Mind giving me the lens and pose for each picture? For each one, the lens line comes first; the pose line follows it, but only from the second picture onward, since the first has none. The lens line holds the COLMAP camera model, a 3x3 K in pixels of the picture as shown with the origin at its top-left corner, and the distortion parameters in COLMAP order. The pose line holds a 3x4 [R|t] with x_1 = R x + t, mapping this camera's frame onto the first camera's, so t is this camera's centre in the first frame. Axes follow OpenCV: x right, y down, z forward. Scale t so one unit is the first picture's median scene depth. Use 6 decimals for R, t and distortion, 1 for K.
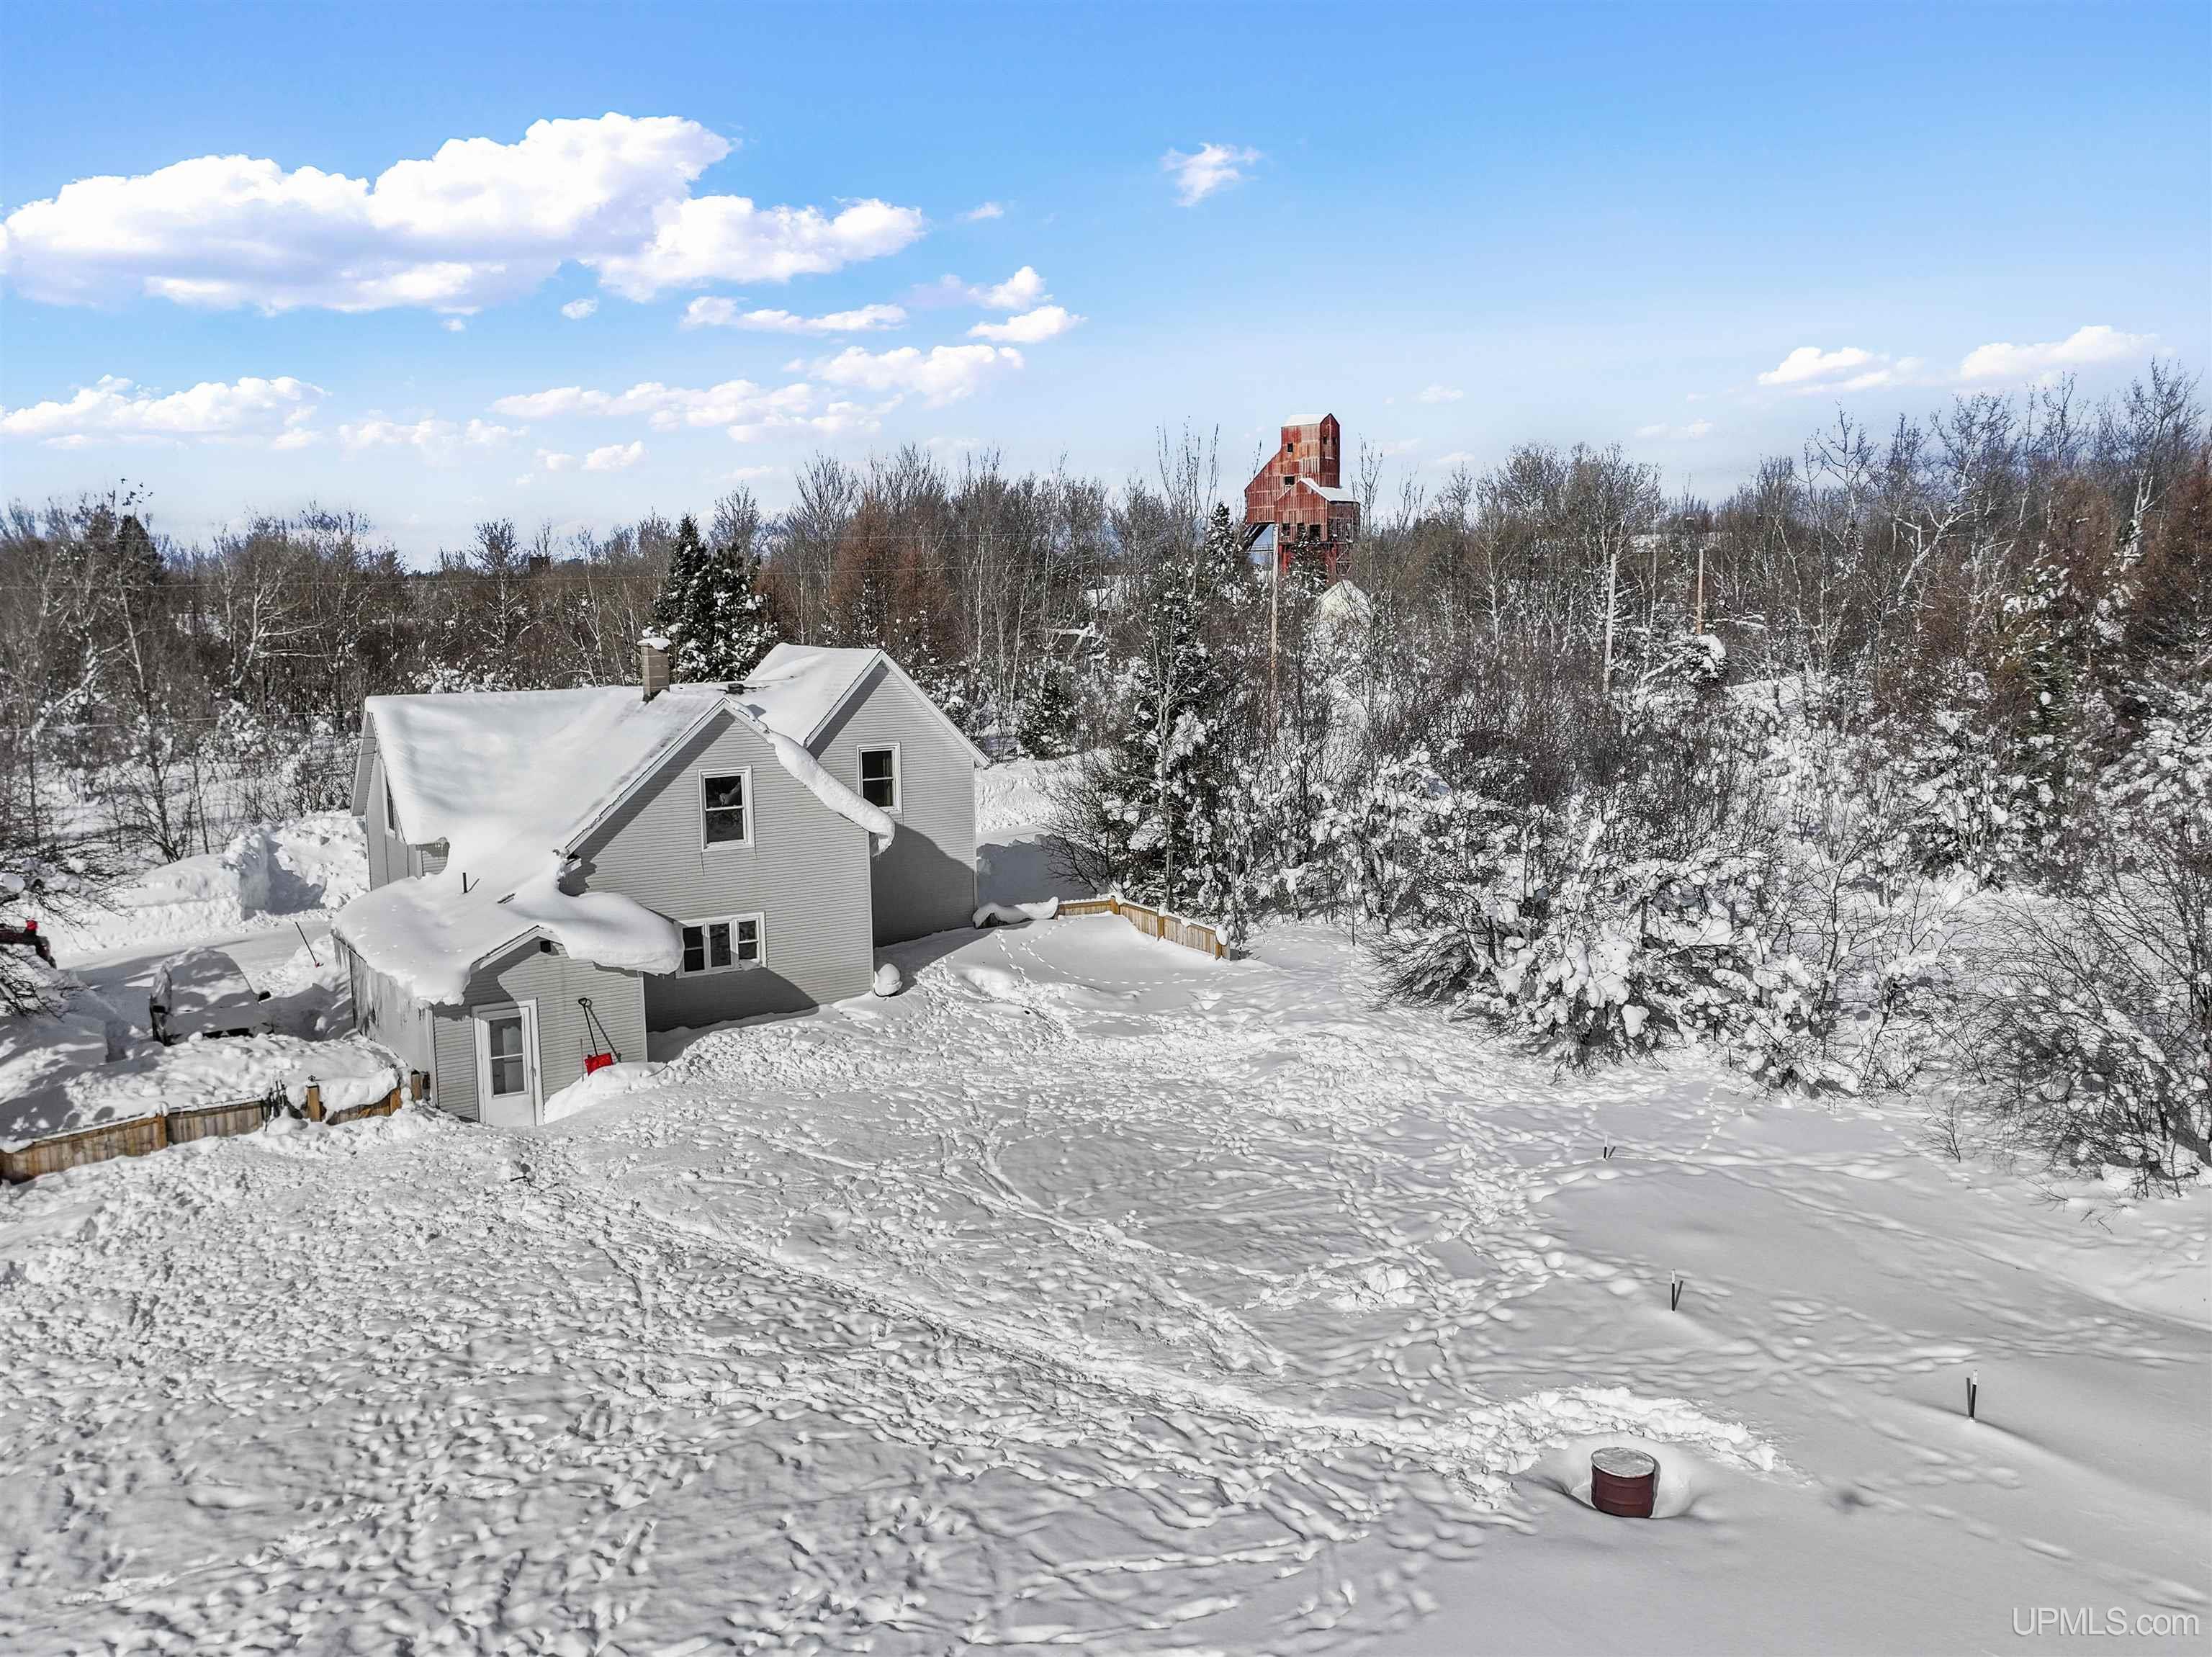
lens RADIAL K [[1810.8, 0, 1106.0], [0, 1810.8, 828.5], [0, 0, 1]] dist [-0.015334, -0.007806]
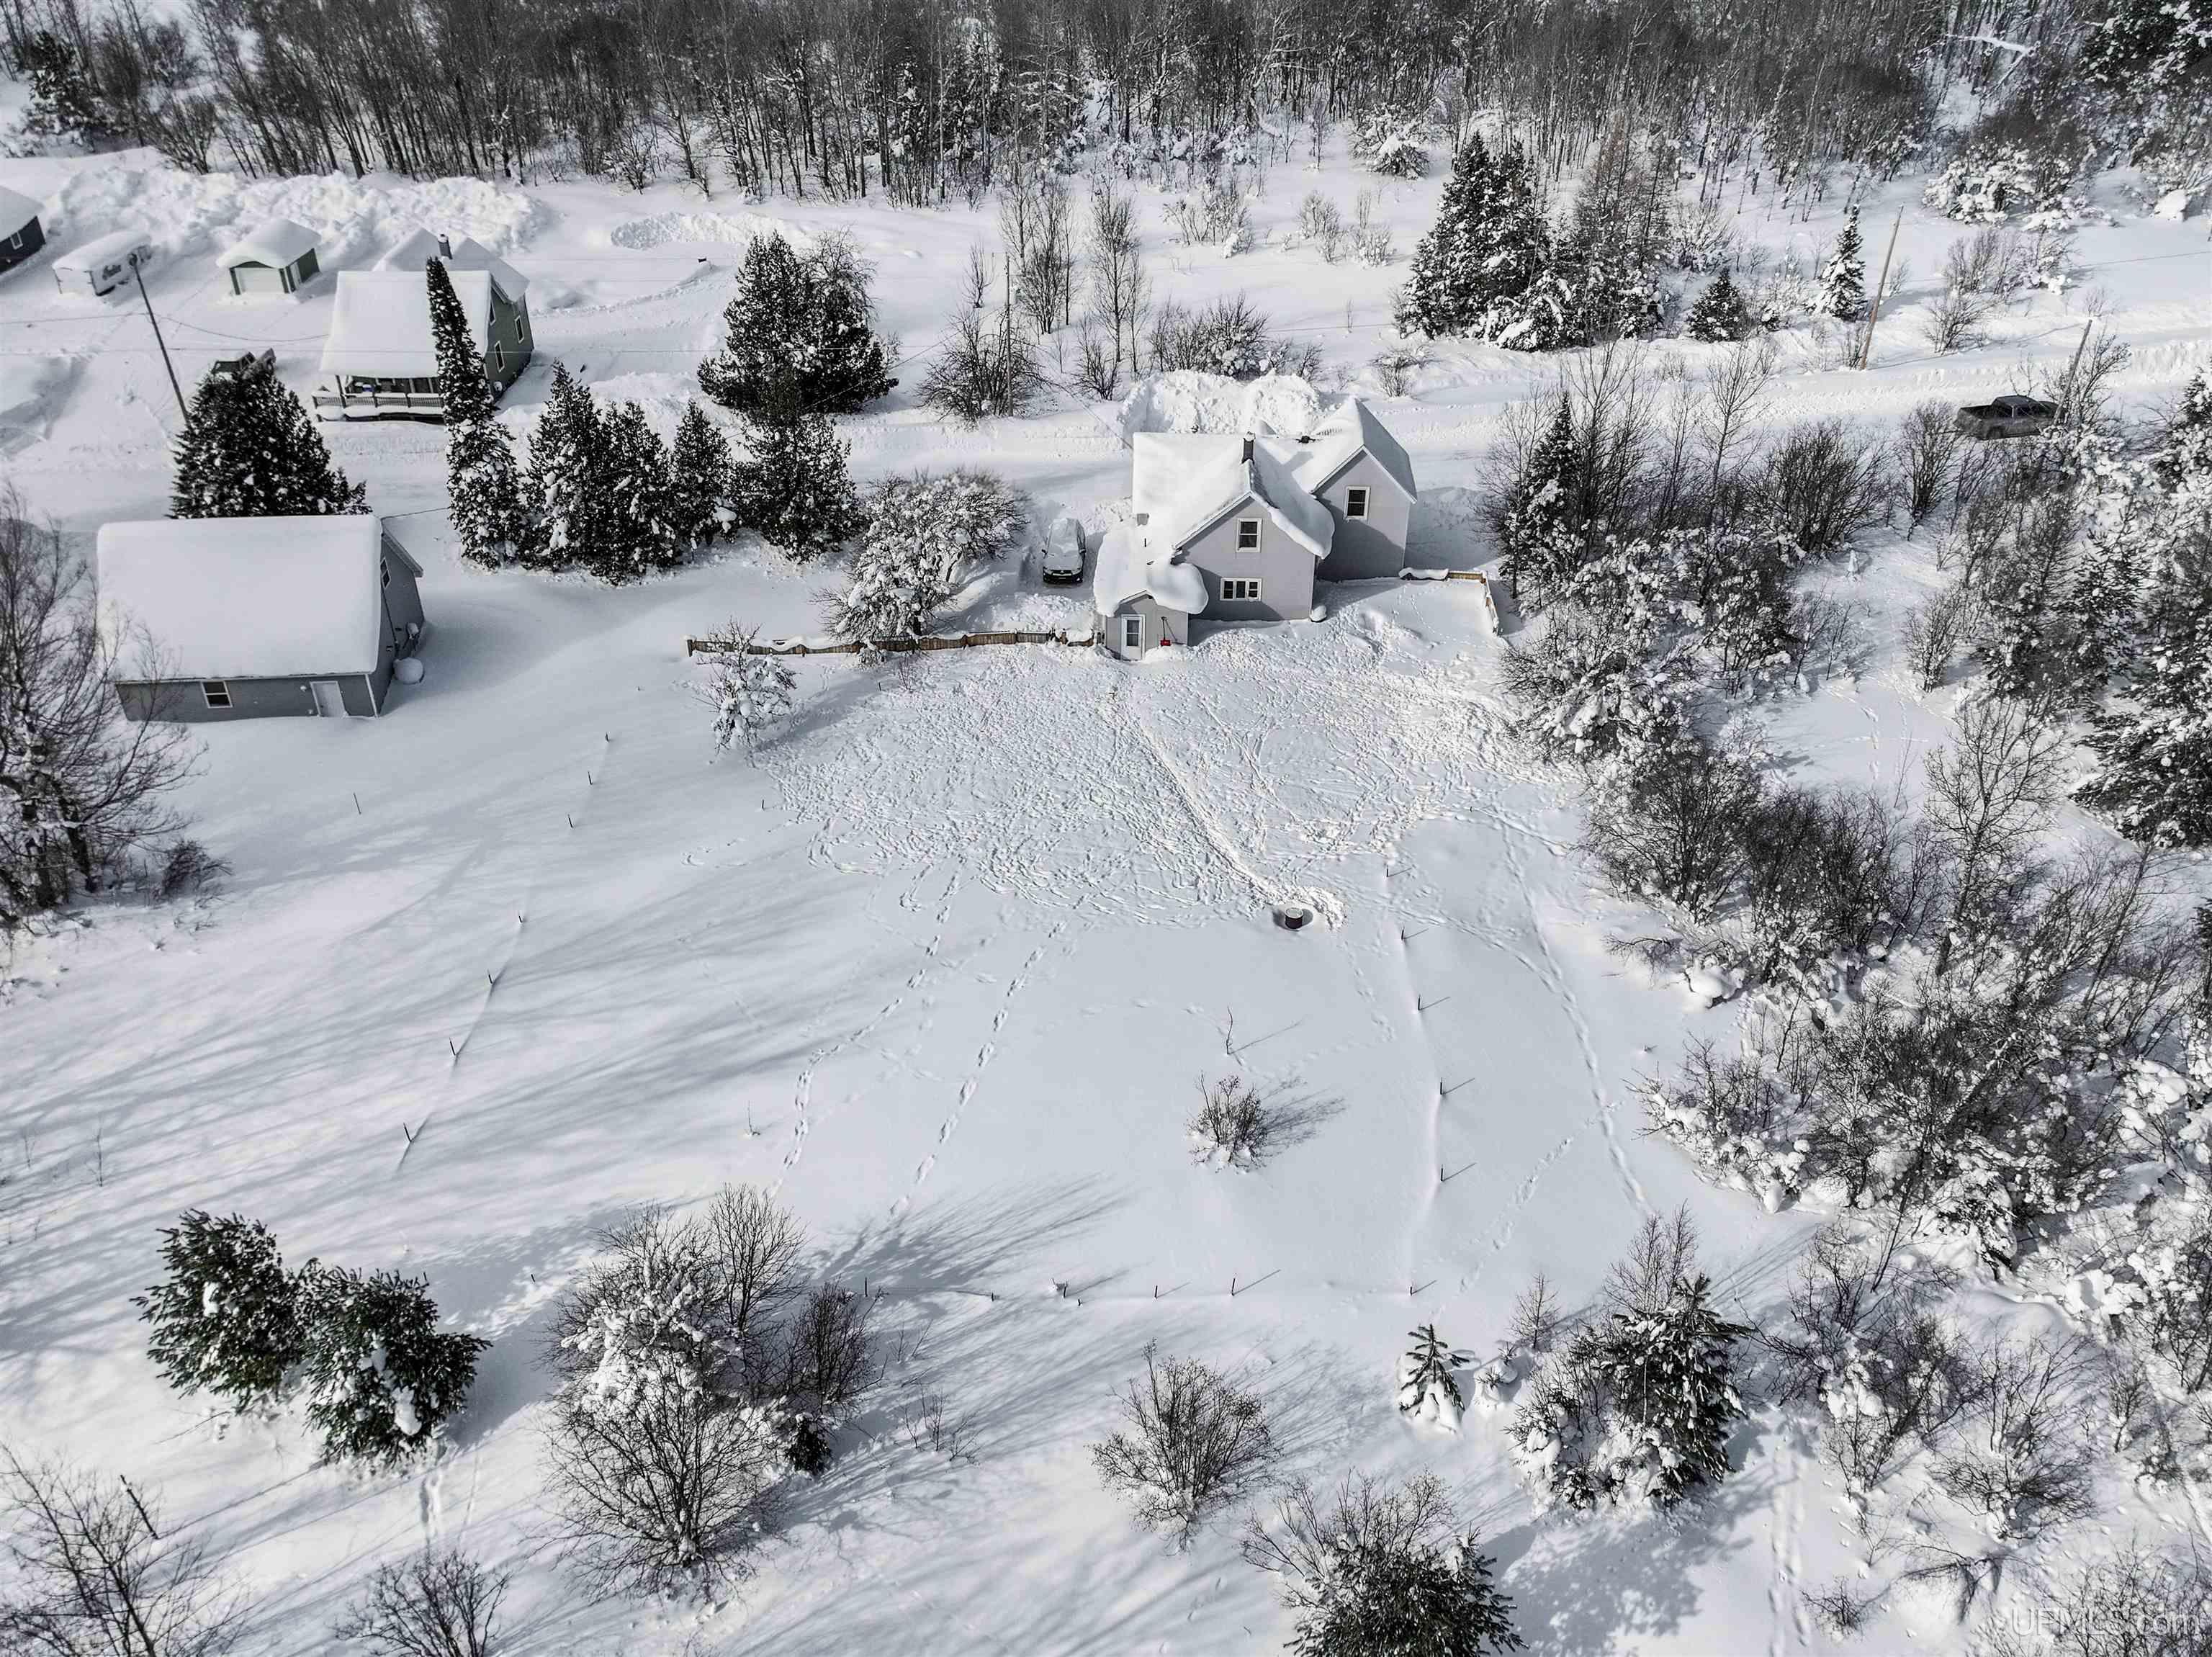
lens RADIAL K [[1810.8, 0, 1106.0], [0, 1810.8, 828.5], [0, 0, 1]] dist [-0.015334, -0.007806]
pose [[0.821355, 0.333235, -0.462959, 0.850886], [-0.086177, 0.874790, 0.476777, -0.786702], [0.563871, -0.351706, 0.747230, -0.972643]]
